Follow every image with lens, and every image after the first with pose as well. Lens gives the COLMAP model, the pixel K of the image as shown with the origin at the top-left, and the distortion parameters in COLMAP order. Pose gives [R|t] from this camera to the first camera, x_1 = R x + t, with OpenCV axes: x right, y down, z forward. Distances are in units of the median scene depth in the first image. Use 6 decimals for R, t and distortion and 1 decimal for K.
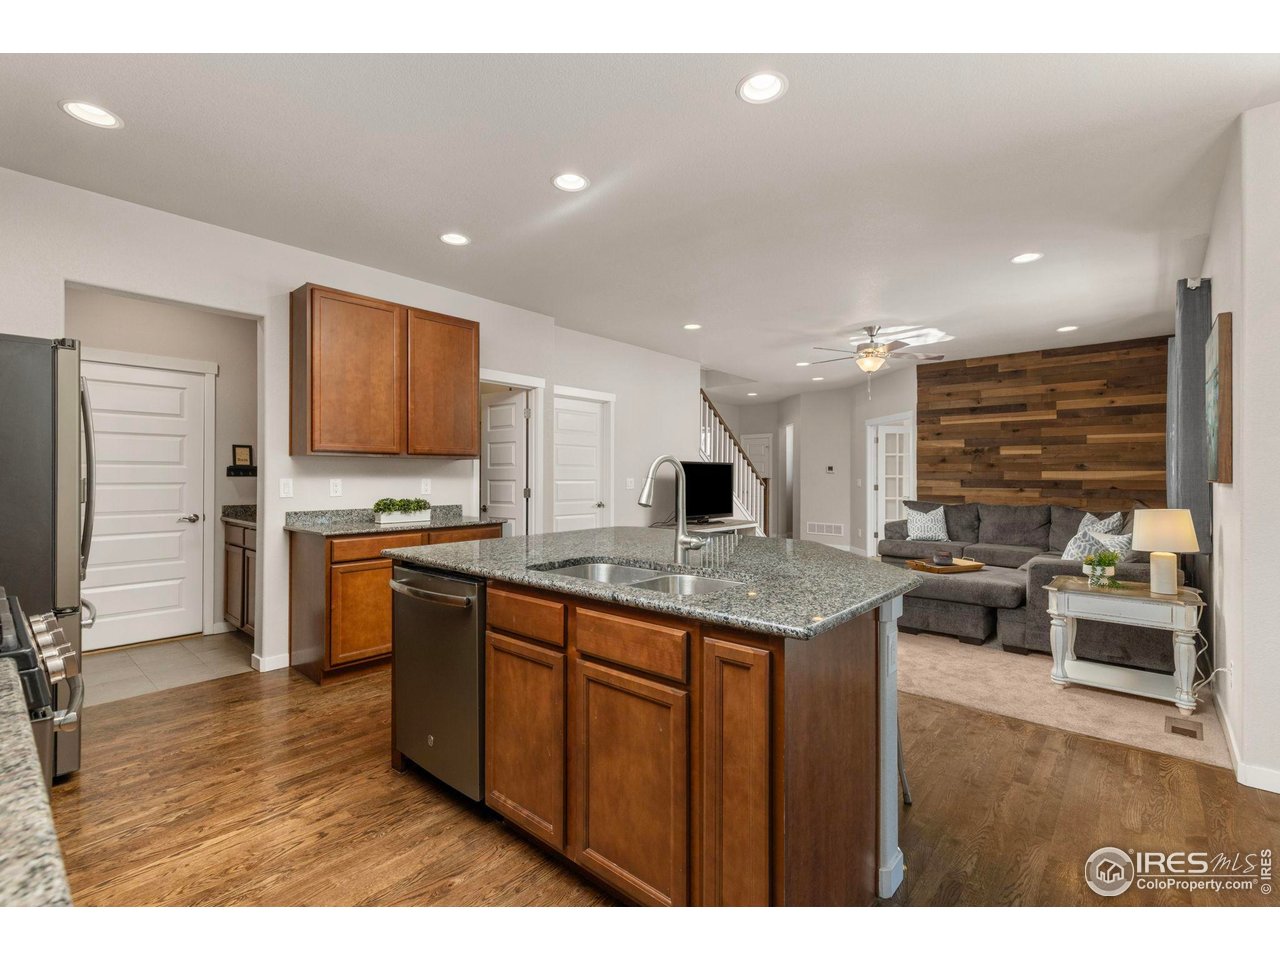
lens RADIAL K [[577.9, 0, 645.0], [0, 577.9, 479.4], [0, 0, 1]] dist [0.003385, -0.000547]
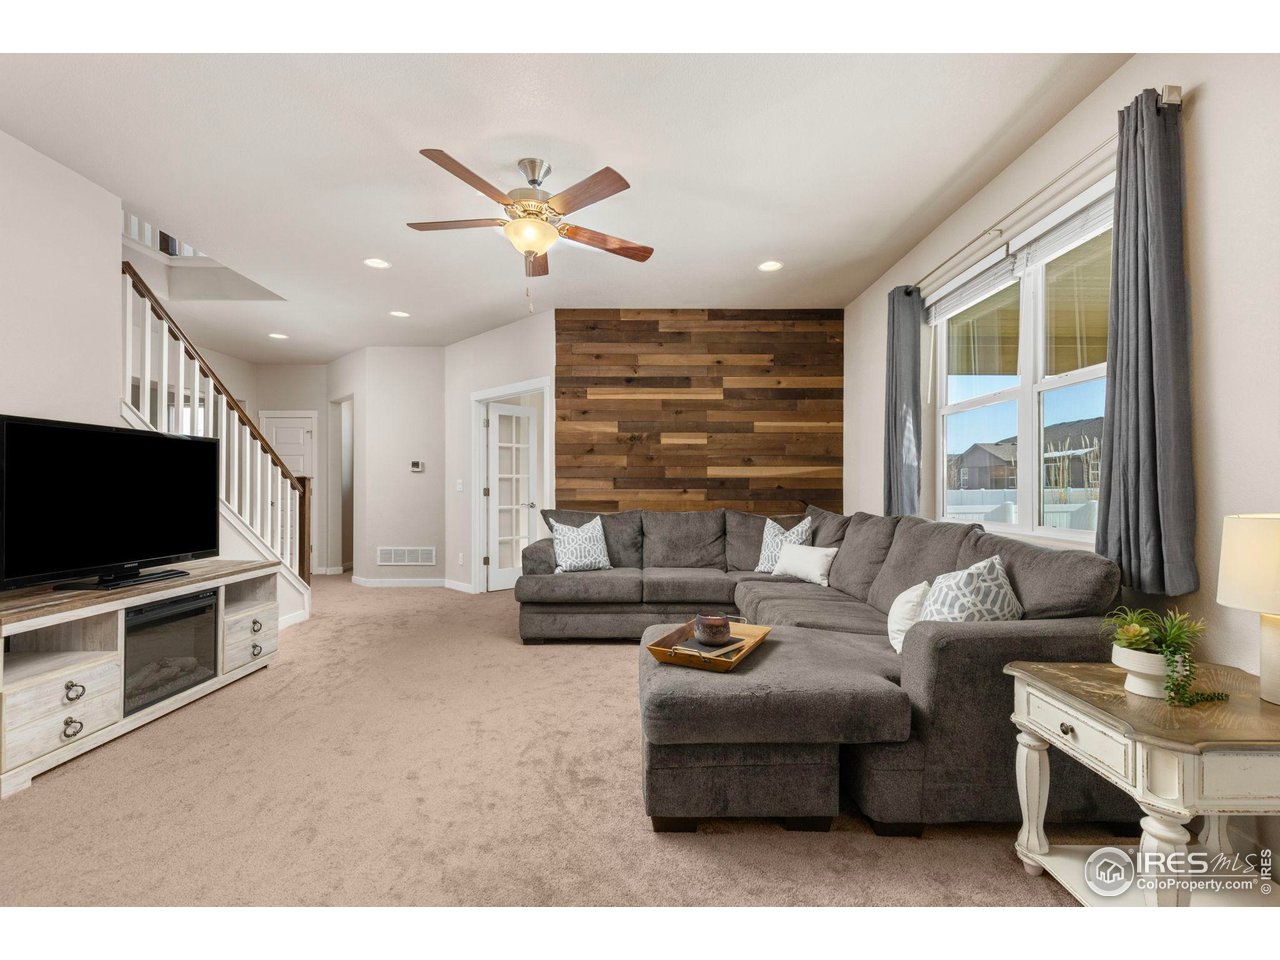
lens RADIAL K [[577.9, 0, 645.2], [0, 577.9, 487.2], [0, 0, 1]] dist [0.003385, -0.000547]
pose [[0.747225, -0.003920, 0.664560, 0.107863], [0.006213, 0.999980, -0.001088, 0.013350], [-0.664542, 0.004942, 0.747234, 0.465119]]
